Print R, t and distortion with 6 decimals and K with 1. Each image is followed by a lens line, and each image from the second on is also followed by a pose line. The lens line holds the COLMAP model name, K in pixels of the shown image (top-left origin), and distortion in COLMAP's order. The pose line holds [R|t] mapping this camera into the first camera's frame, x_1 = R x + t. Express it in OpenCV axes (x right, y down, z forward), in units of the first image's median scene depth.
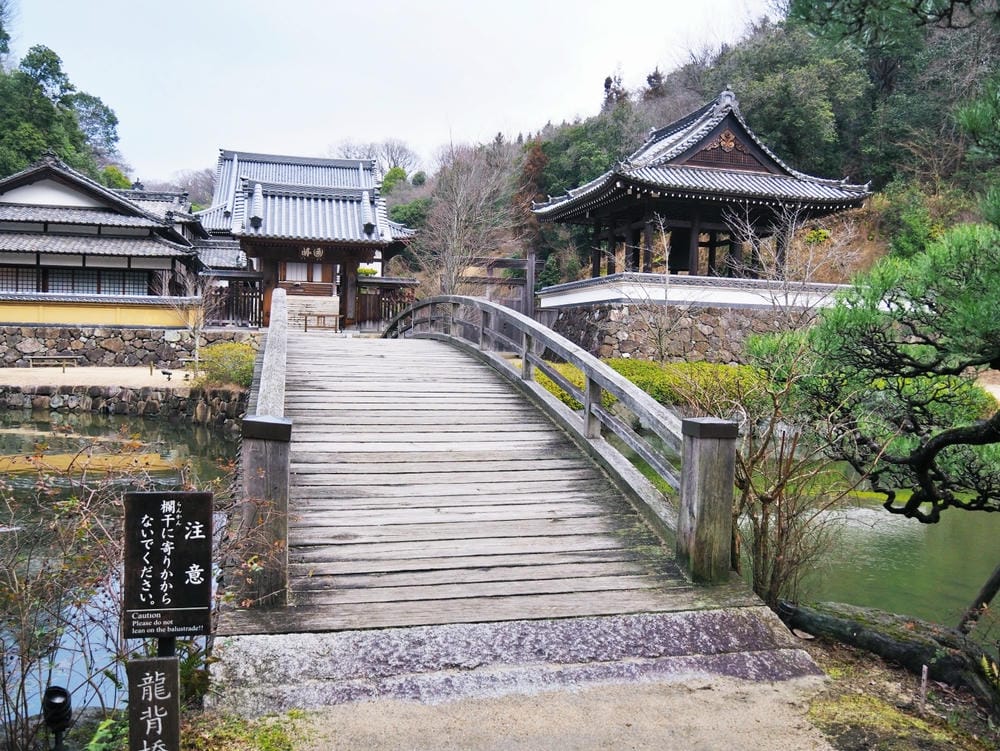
lens RADIAL K [[826.2, 0, 500.0], [0, 826.2, 375.5], [0, 0, 1]] dist [-0.033254, -0.000964]
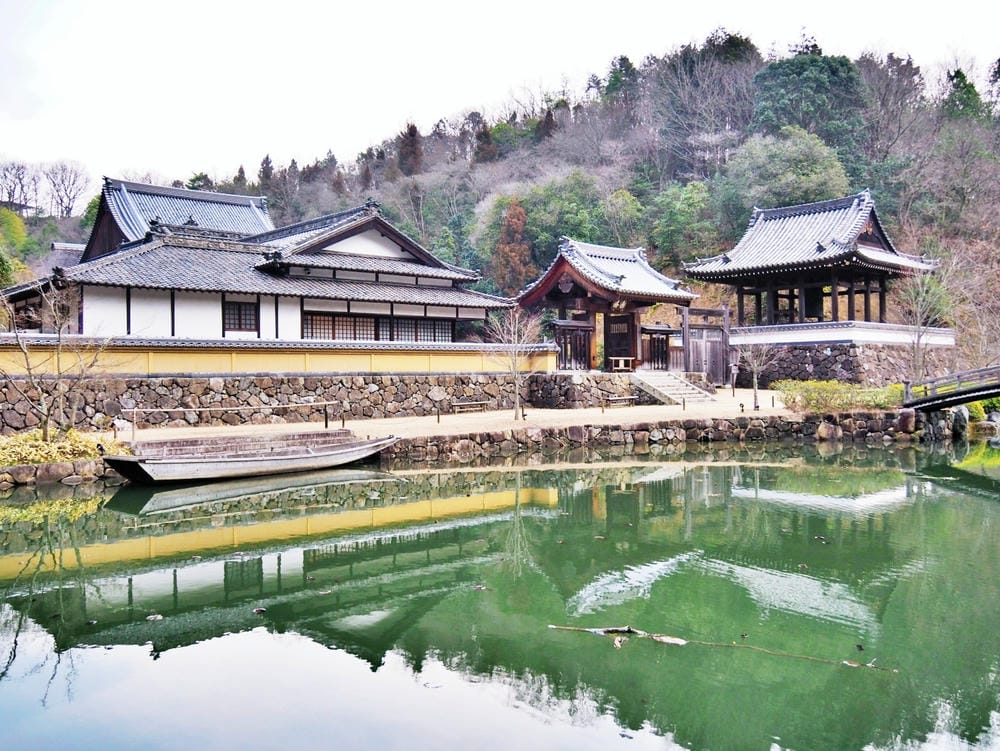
lens RADIAL K [[891.8, 0, 530.1], [0, 891.8, 370.6], [0, 0, 1]] dist [-0.035392, -0.001651]
pose [[0.870000, -0.032228, 0.491997, -0.996010], [0.053237, 0.998168, -0.028755, -0.026193], [-0.490169, 0.051209, 0.870122, -0.044214]]
